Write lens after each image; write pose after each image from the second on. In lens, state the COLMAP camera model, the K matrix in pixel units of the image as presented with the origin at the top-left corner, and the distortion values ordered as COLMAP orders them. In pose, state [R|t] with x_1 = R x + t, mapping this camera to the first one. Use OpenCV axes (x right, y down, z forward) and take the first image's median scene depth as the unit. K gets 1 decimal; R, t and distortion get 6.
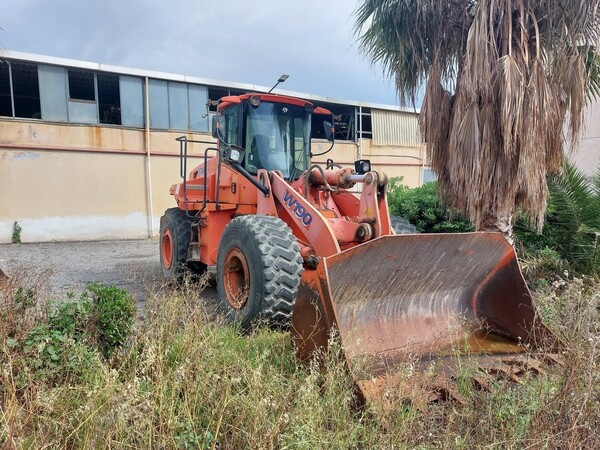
lens RADIAL K [[427.6, 0, 297.8], [0, 427.6, 225.5], [0, 0, 1]] dist [0.040497, -0.030188]
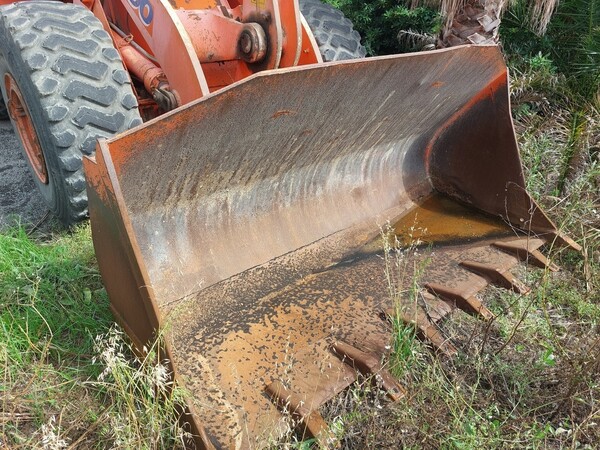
lens RADIAL K [[427.6, 0, 301.3], [0, 427.6, 229.7], [0, 0, 1]] dist [0.040497, -0.030188]
pose [[0.990920, -0.059709, 0.120467, 0.140588], [-0.003510, 0.884189, 0.467115, -0.029064], [-0.134407, -0.463297, 0.875951, 0.428816]]
